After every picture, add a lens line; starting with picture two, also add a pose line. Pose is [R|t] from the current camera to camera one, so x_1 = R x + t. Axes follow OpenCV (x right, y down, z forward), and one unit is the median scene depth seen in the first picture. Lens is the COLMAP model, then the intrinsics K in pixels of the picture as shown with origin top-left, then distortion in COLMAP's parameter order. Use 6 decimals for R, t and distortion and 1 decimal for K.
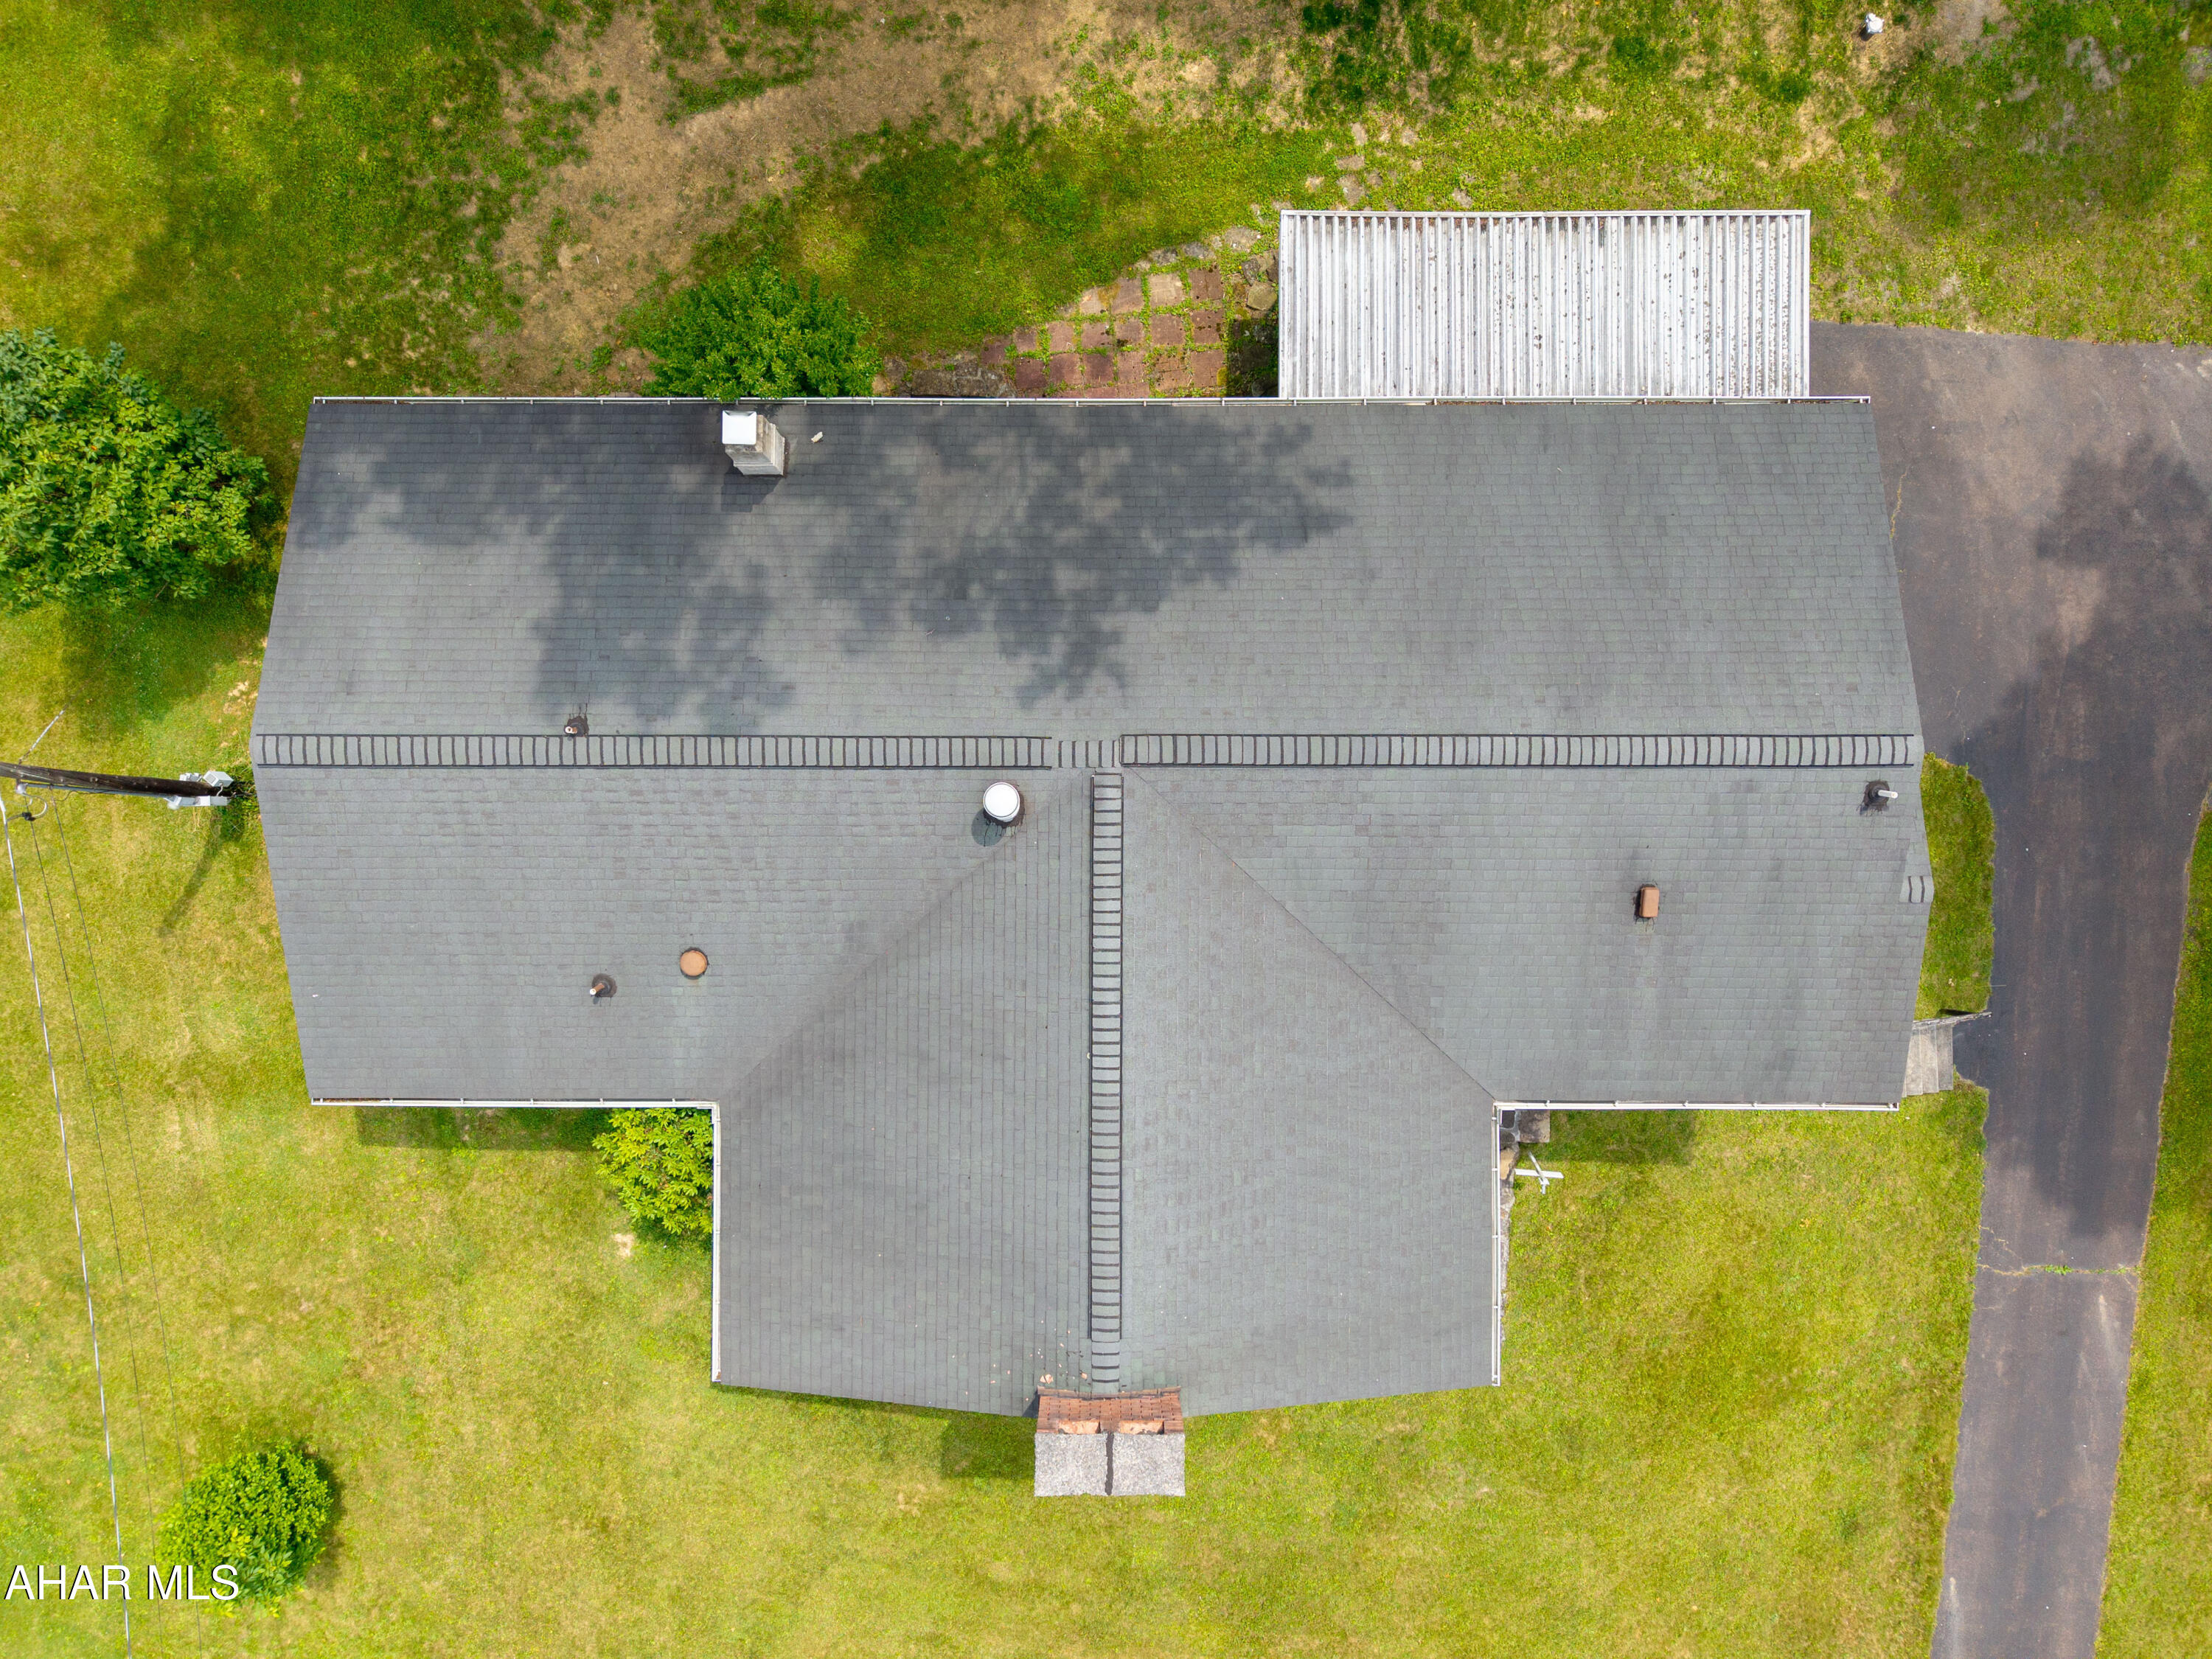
lens RADIAL K [[1553.2, 0, 1106.0], [0, 1553.2, 831.6], [0, 0, 1]] dist [0.038235, -0.038698]
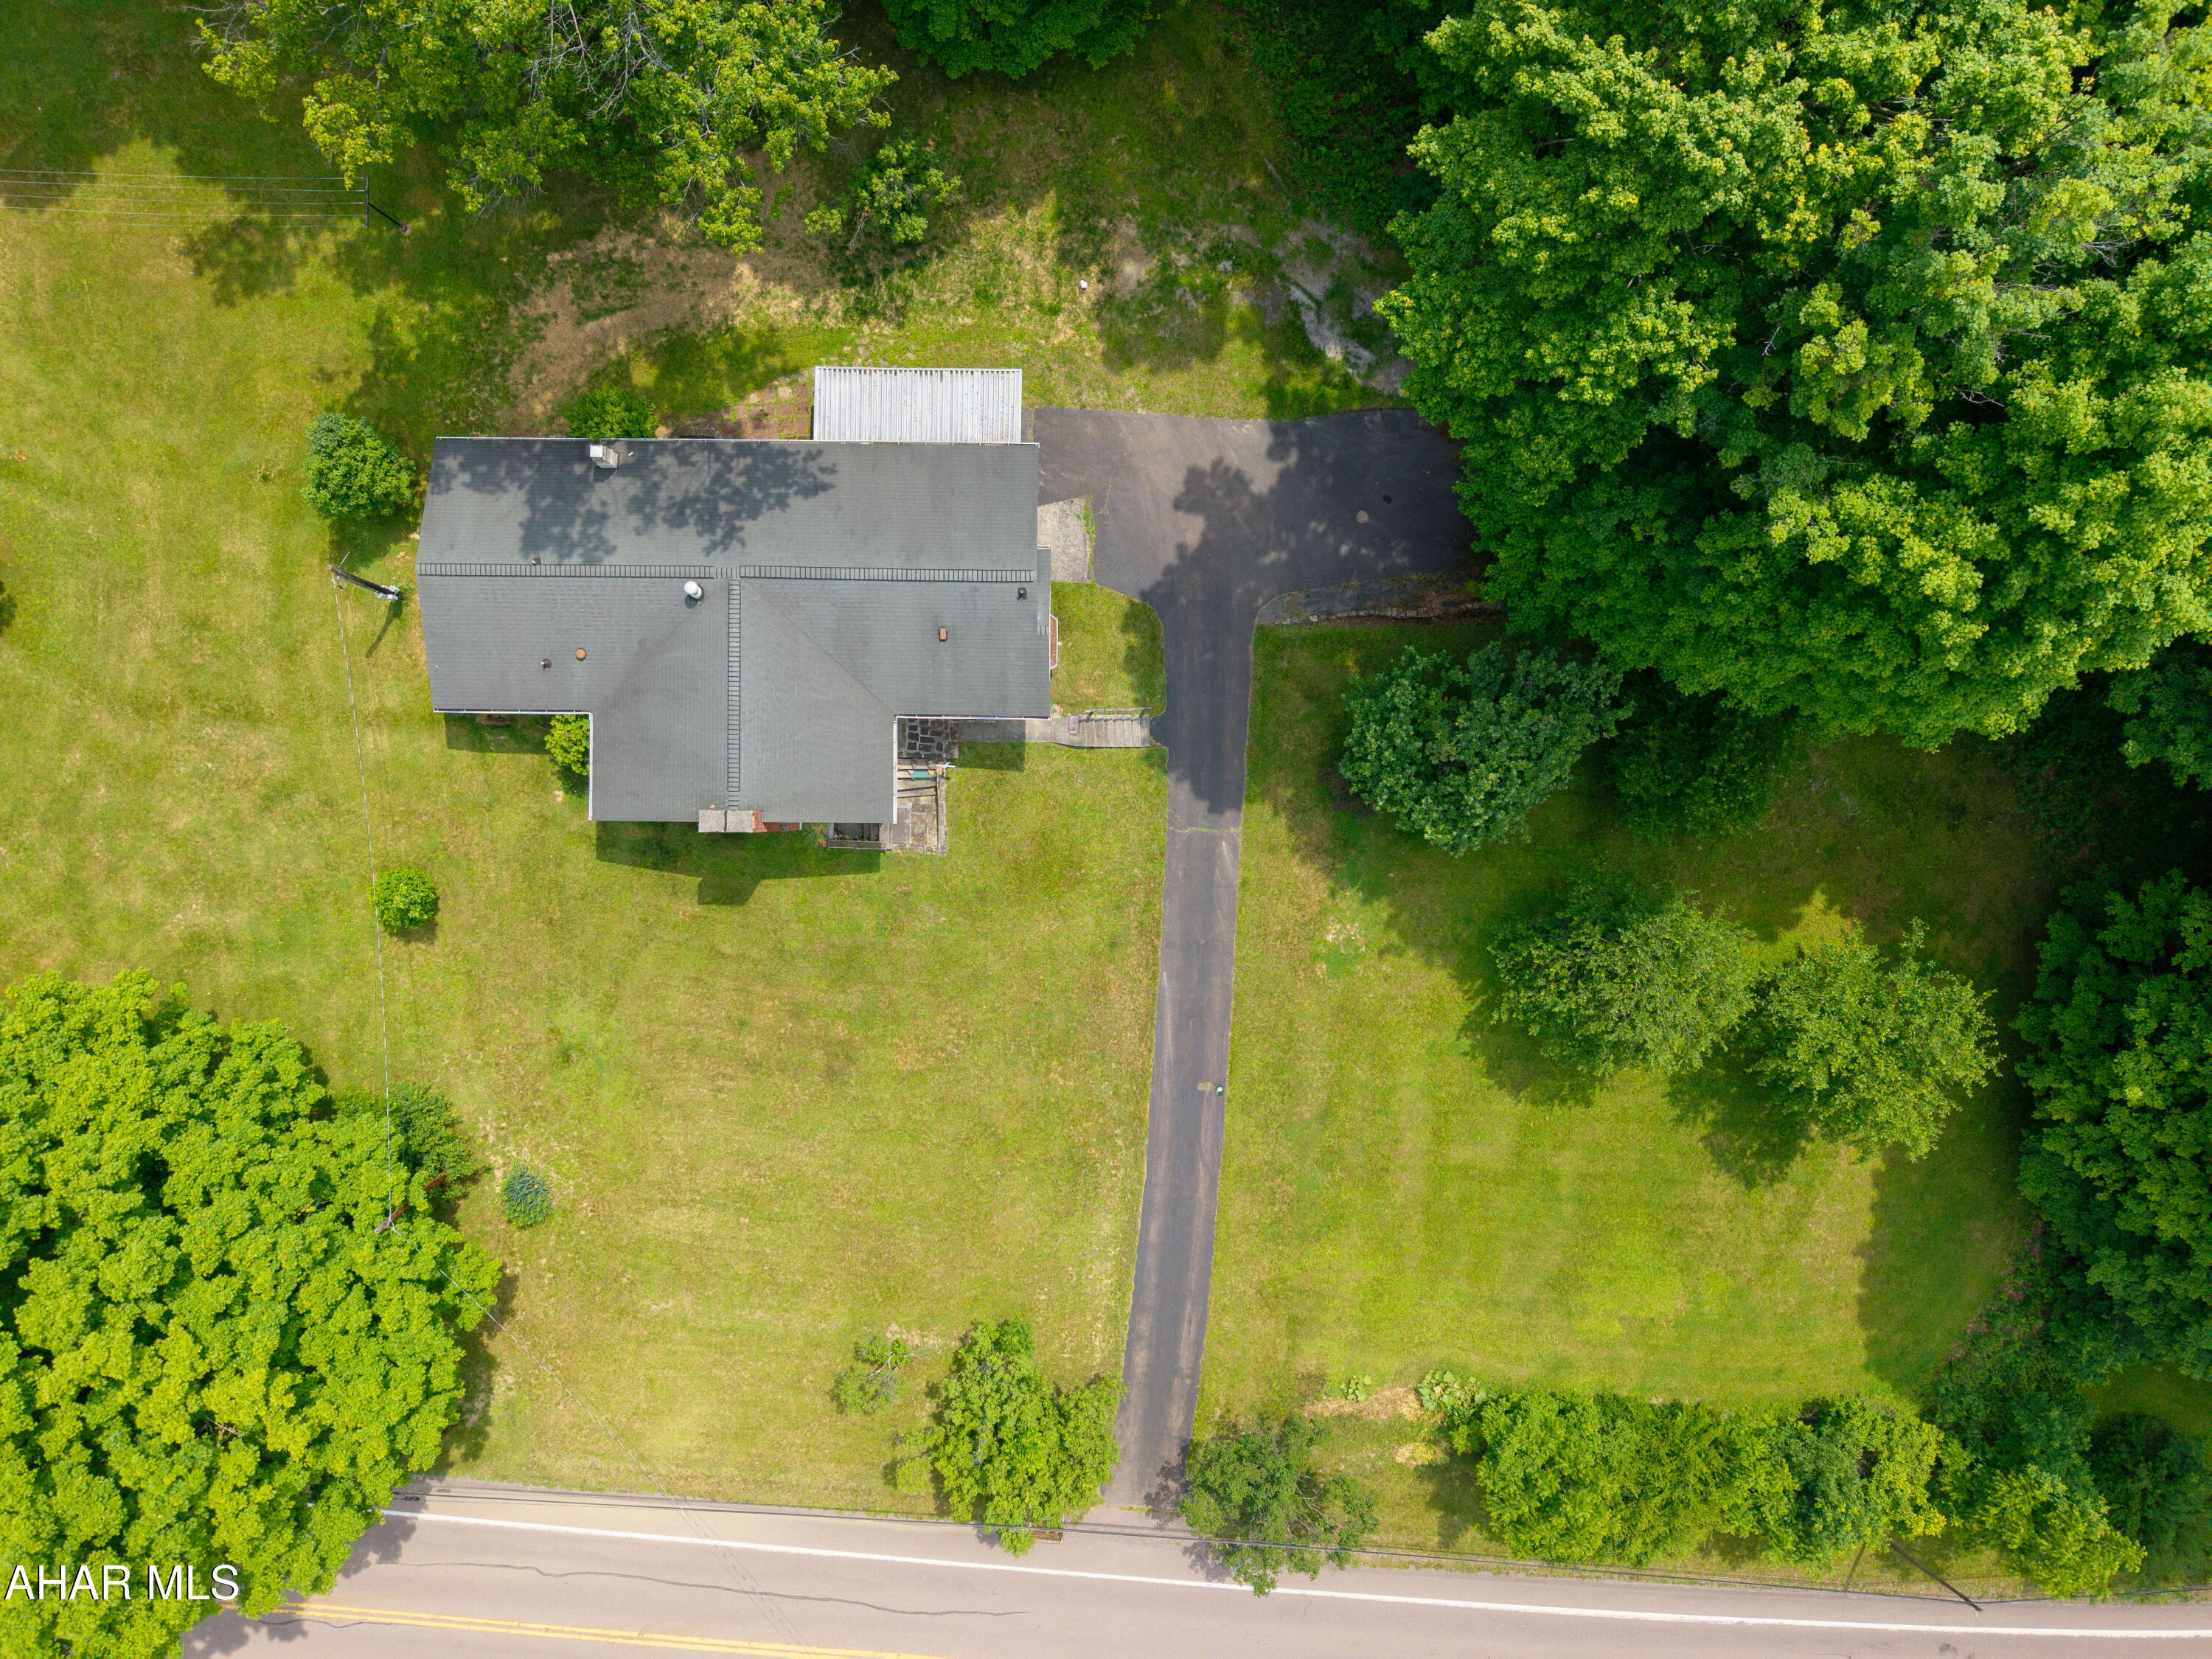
lens RADIAL K [[1543.3, 0, 1108.4], [0, 1543.3, 826.4], [0, 0, 1]] dist [0.027991, -0.041696]
pose [[0.999976, 0.006548, 0.002213, 0.556179], [-0.006550, 0.999978, 0.000480, 0.329585], [-0.002210, -0.000494, 0.999997, -1.442556]]
